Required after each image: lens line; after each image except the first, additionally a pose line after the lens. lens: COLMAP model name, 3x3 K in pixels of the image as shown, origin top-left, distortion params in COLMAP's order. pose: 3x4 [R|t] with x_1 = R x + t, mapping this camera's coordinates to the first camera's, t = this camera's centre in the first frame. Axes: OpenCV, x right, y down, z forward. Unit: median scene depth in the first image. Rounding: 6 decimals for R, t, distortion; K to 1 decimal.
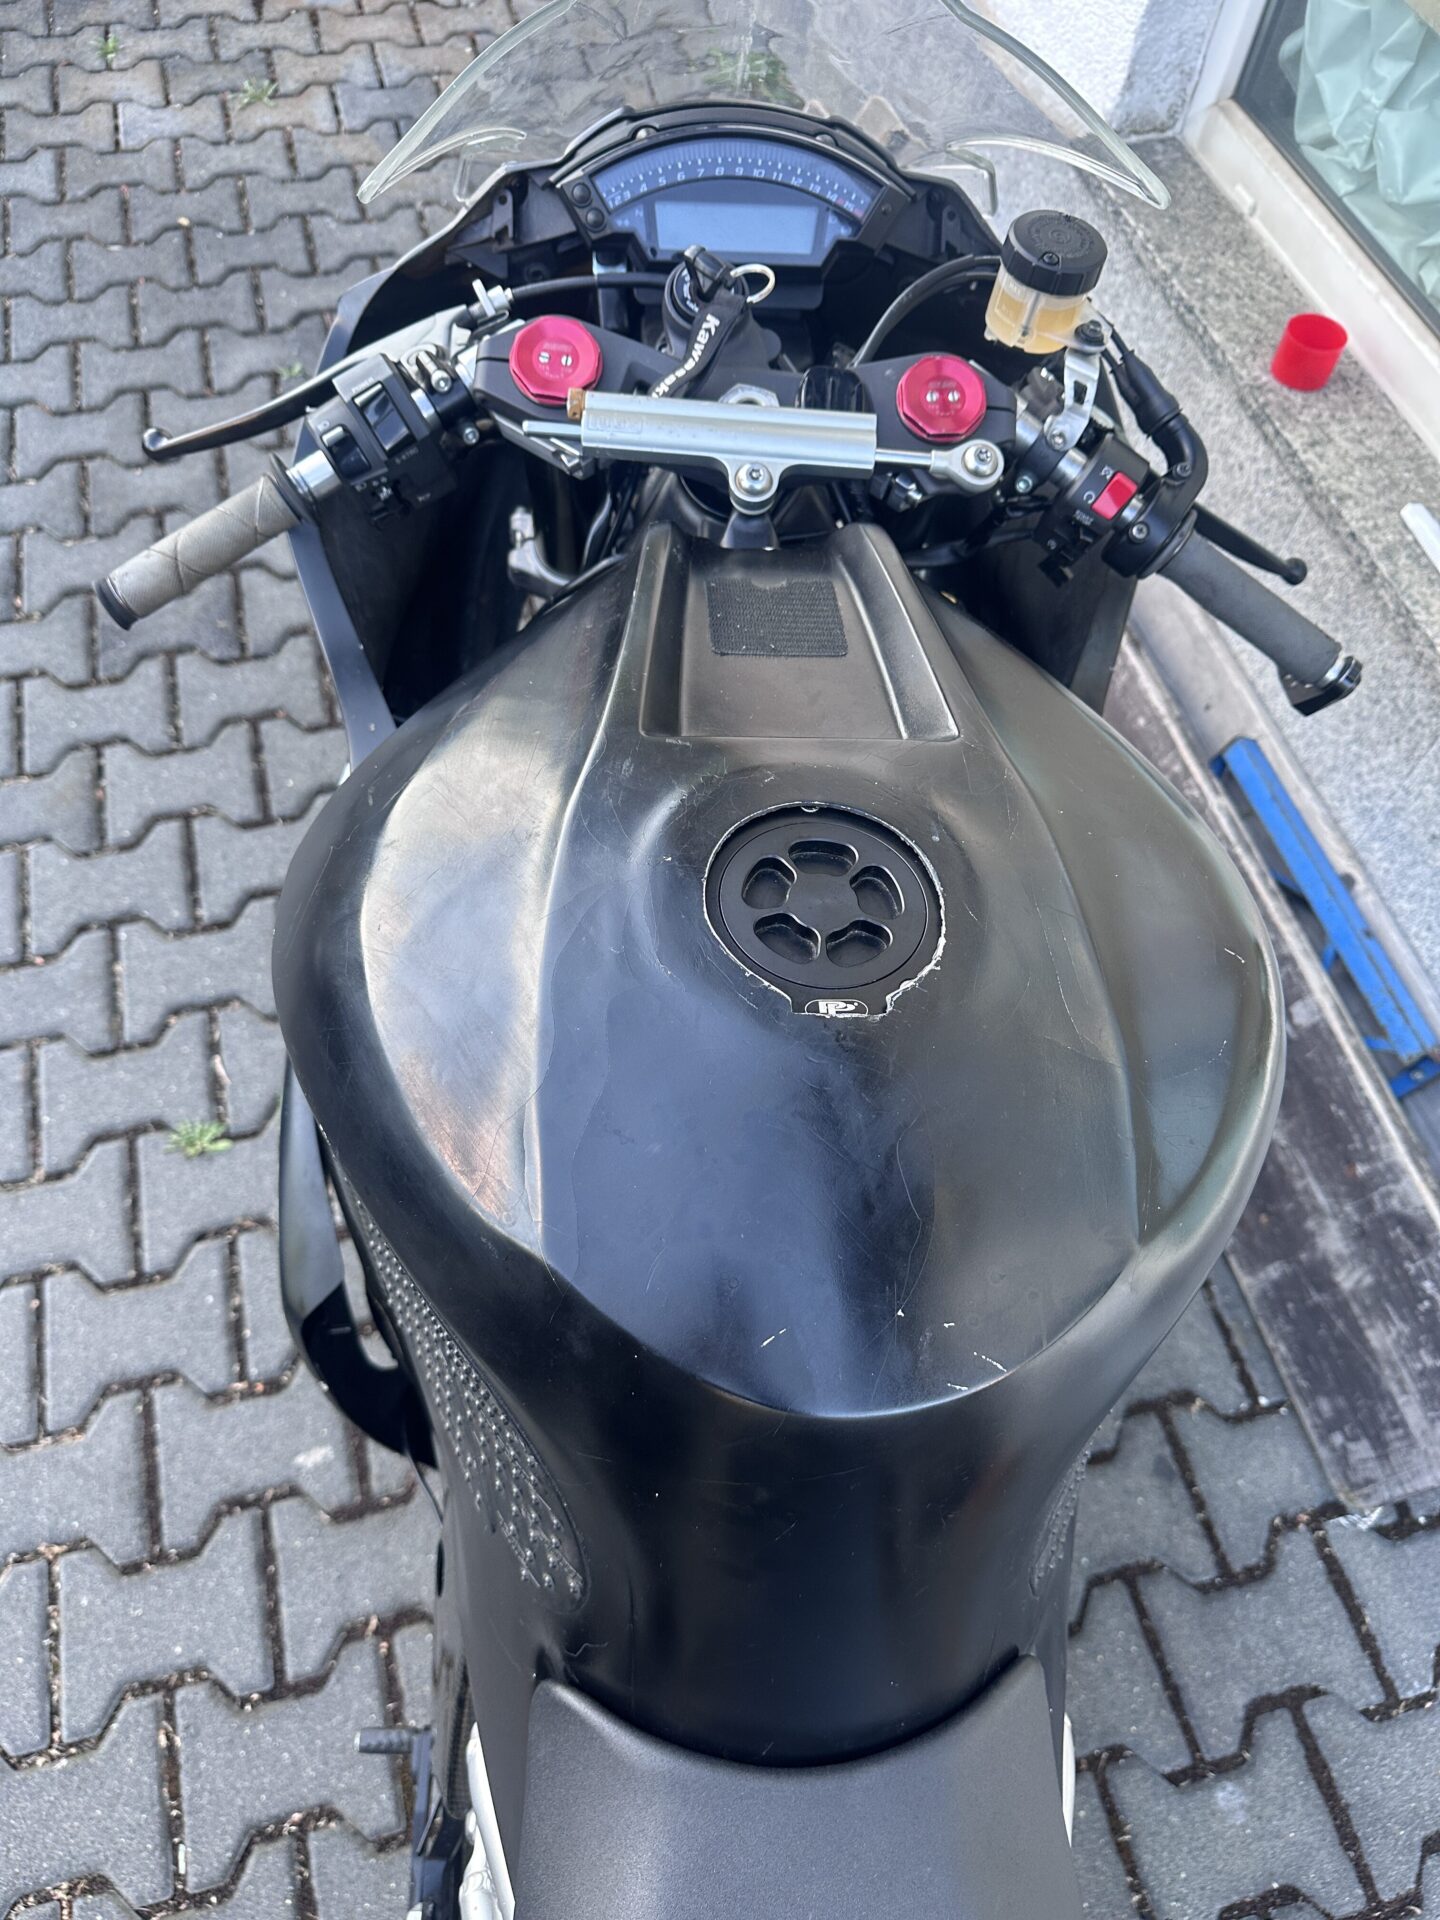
lens RADIAL K [[1364.4, 0, 689.4], [0, 1364.4, 968.8], [0, 0, 1]] dist [0.015166, -0.016462]
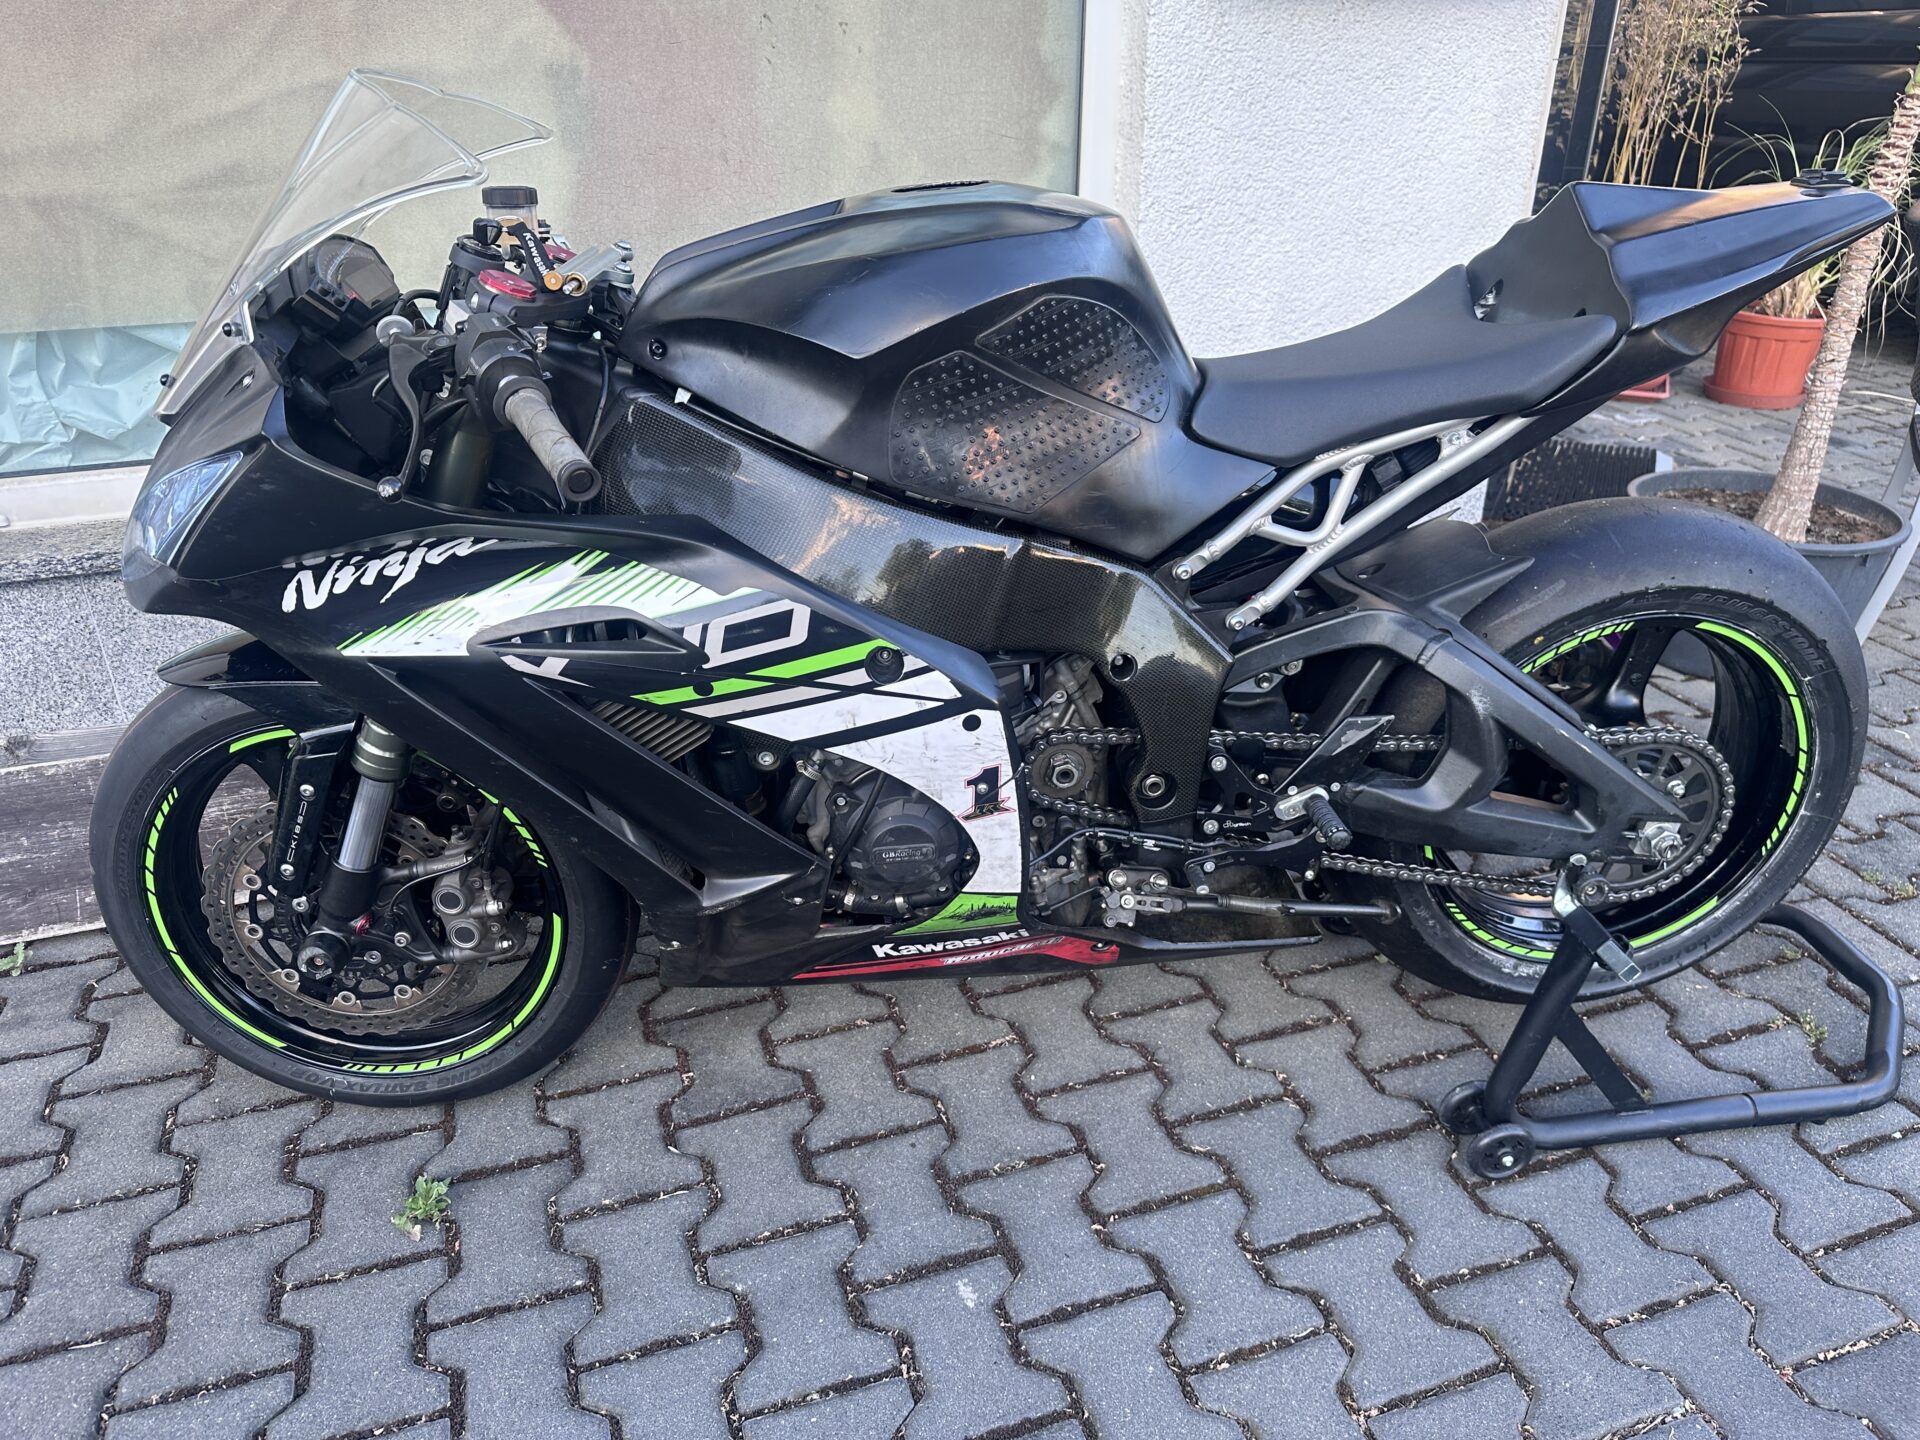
lens RADIAL K [[1364.4, 0, 958.6], [0, 1364.4, 718.1], [0, 0, 1]] dist [0.015166, -0.016462]
pose [[-0.080199, -0.497990, 0.863466, -1.028841], [0.860070, 0.403288, 0.312473, -0.162764], [-0.503834, 0.767701, 0.395963, 0.274056]]
